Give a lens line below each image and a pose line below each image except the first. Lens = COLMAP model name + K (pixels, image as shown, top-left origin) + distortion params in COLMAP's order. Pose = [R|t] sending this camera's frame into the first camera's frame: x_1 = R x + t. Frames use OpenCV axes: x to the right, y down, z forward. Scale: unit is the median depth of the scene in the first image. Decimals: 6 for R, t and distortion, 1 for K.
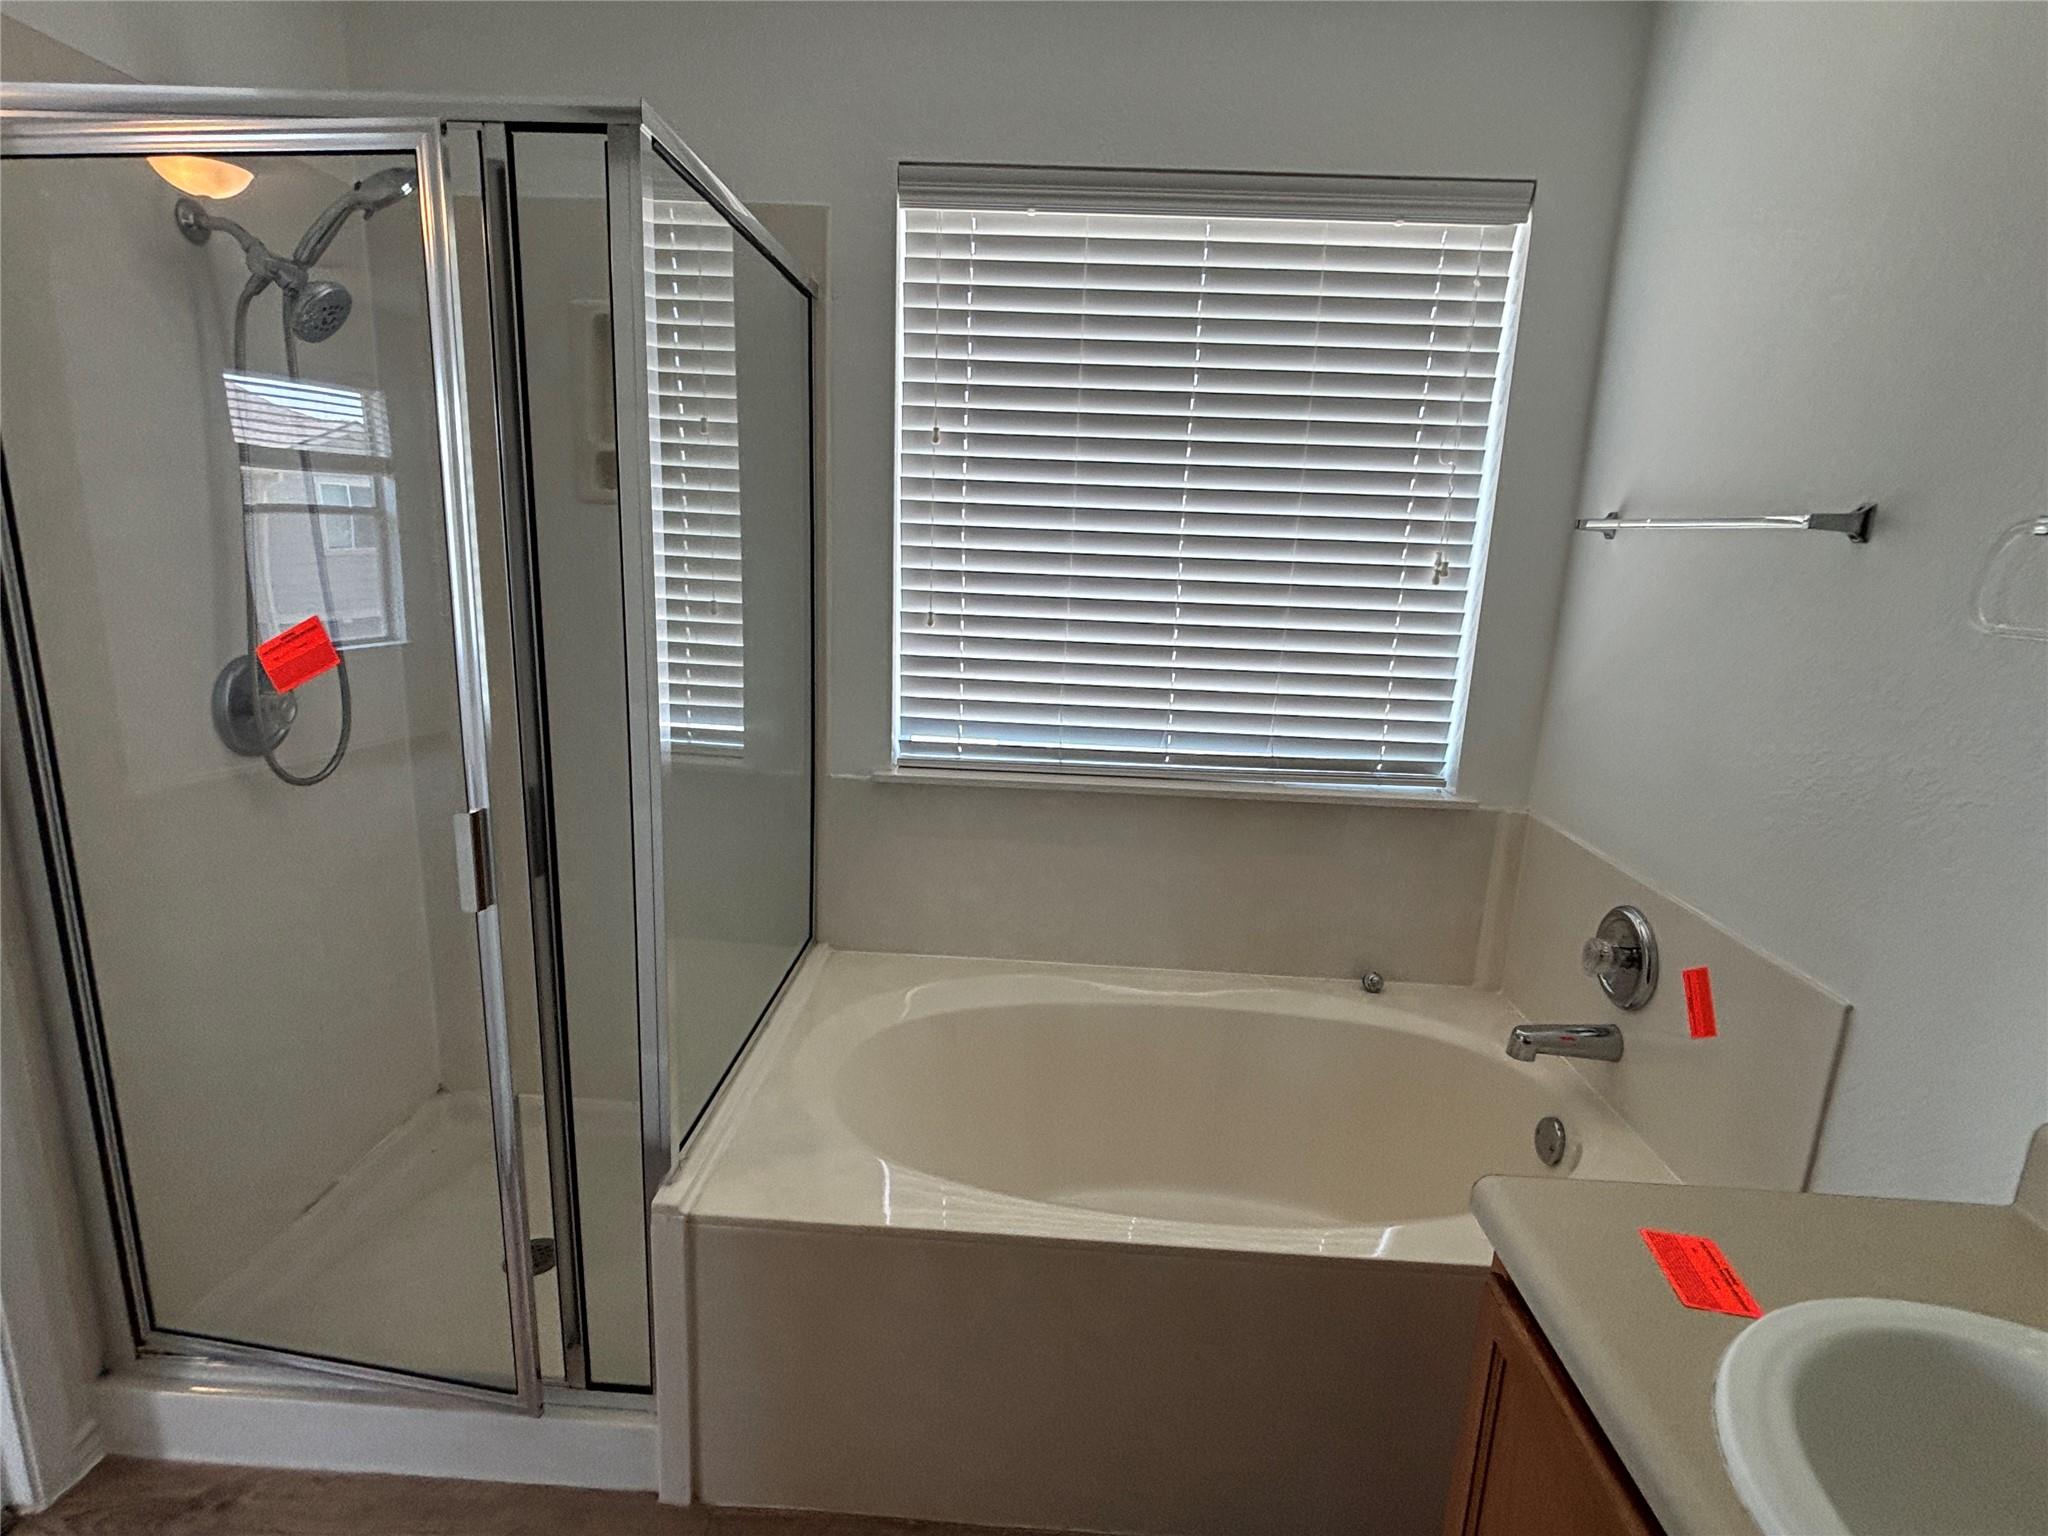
lens RADIAL K [[1036.6, 0, 1011.4], [0, 1036.6, 768.7], [0, 0, 1]] dist [-0.003183, 0.002448]
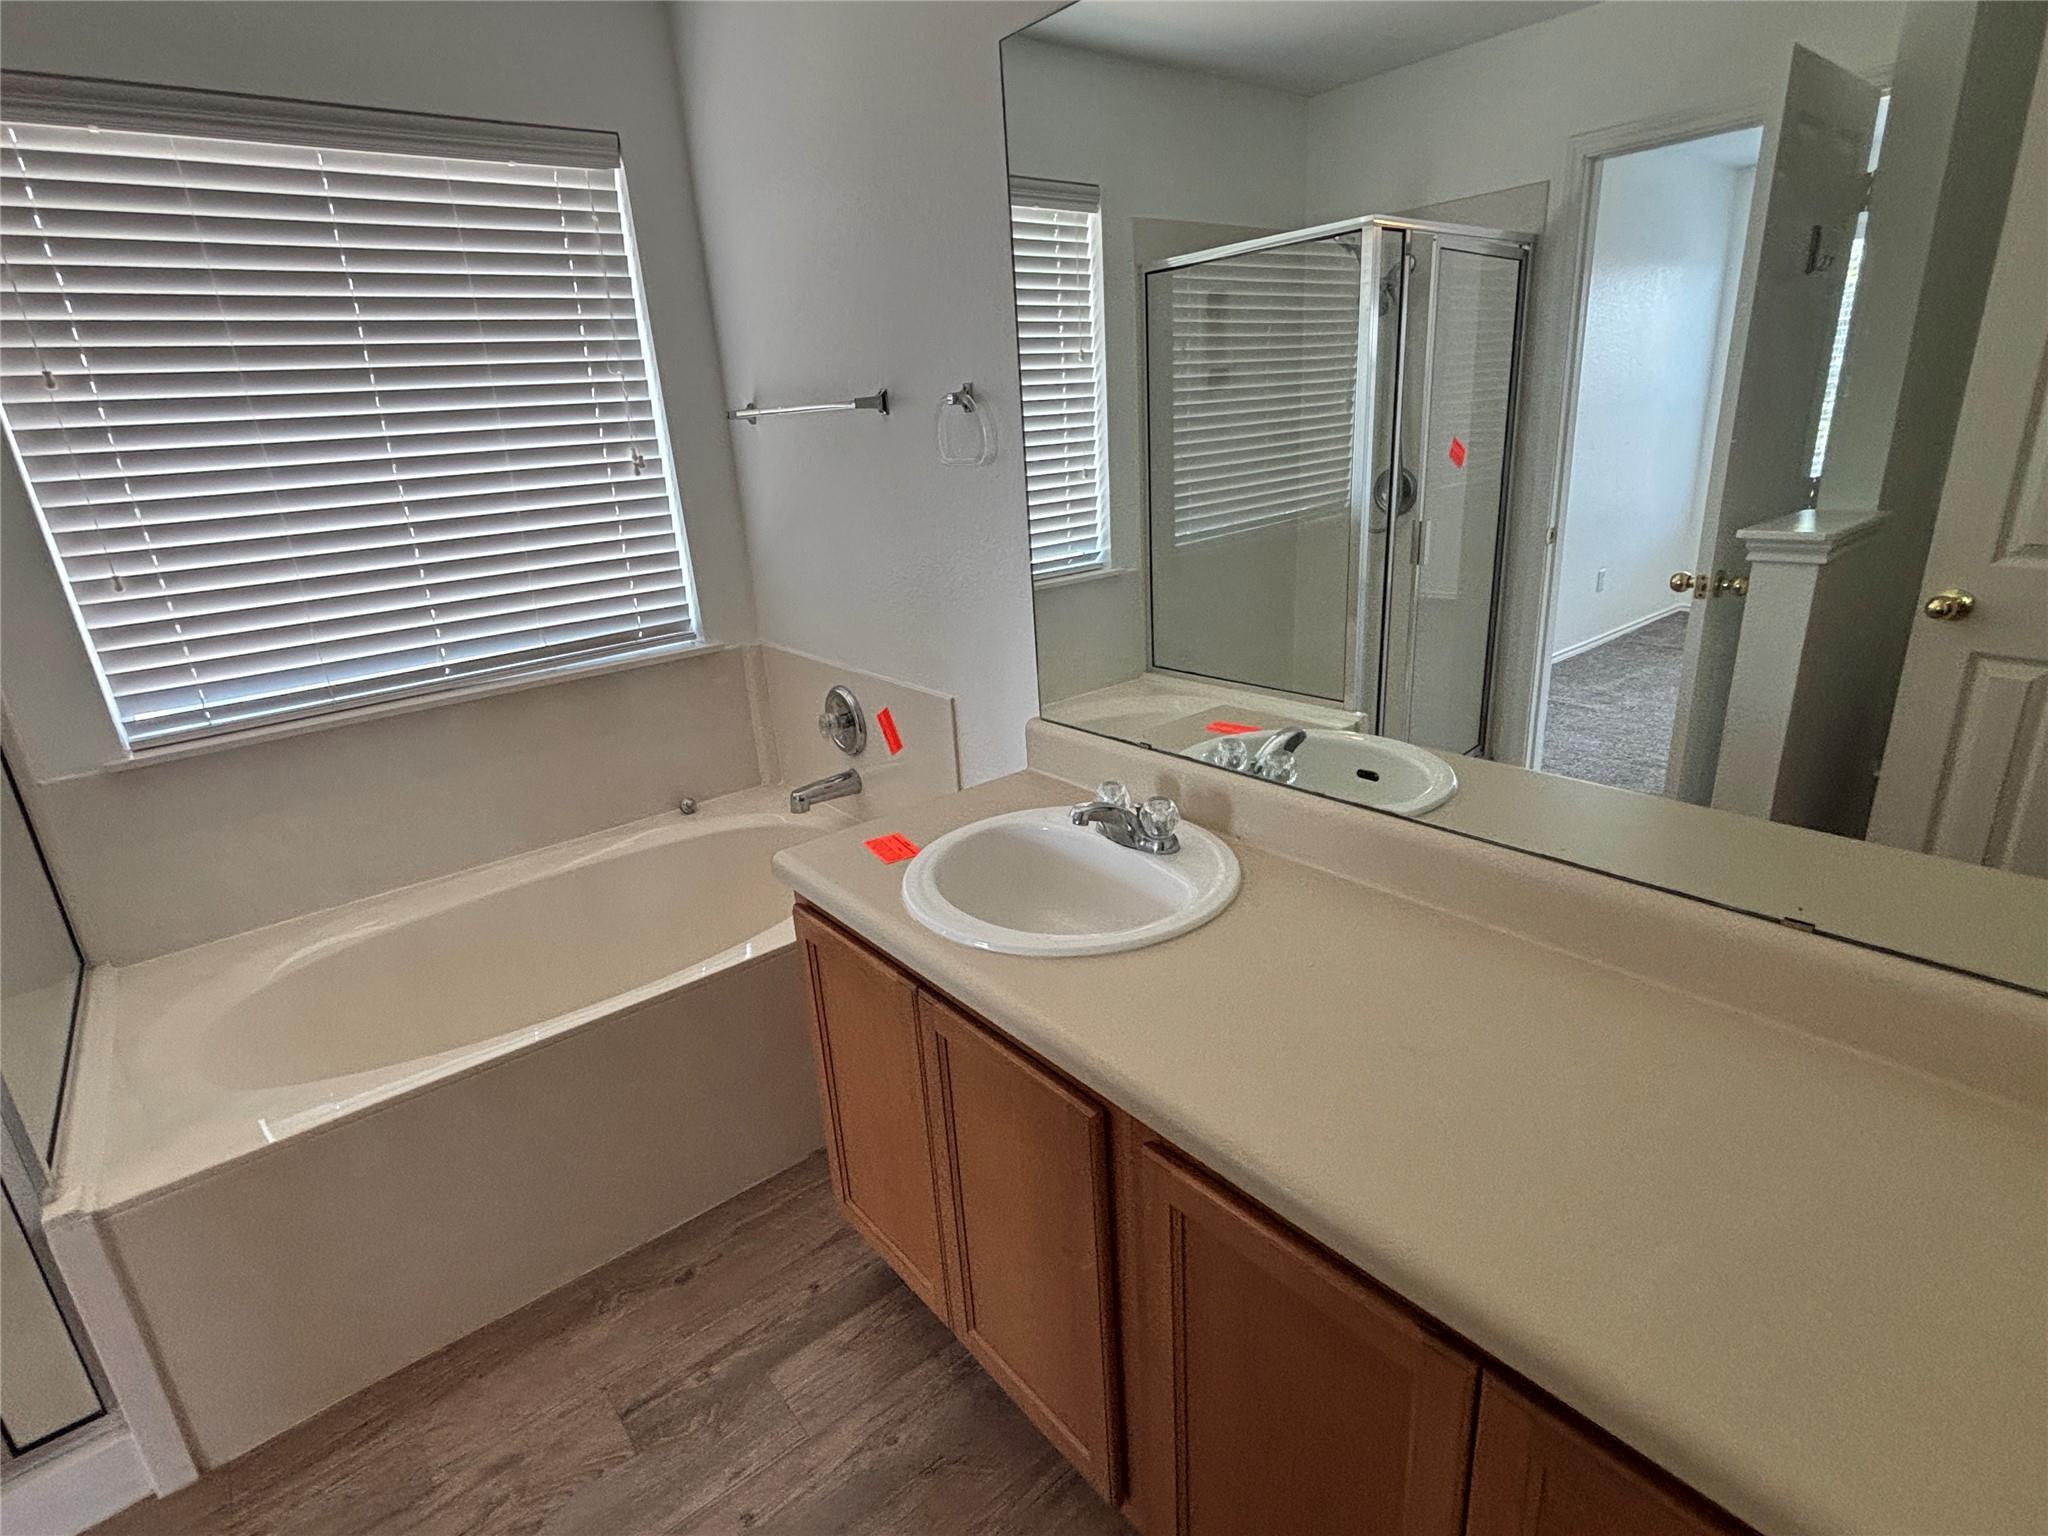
lens RADIAL K [[1036.6, 0, 1025.1], [0, 1036.6, 767.7], [0, 0, 1]] dist [-0.003183, 0.002448]
pose [[0.746567, -0.296479, 0.595598, -0.081823], [0.238589, 0.954982, 0.176310, 0.045885], [-0.621057, 0.010476, 0.783695, -0.243515]]
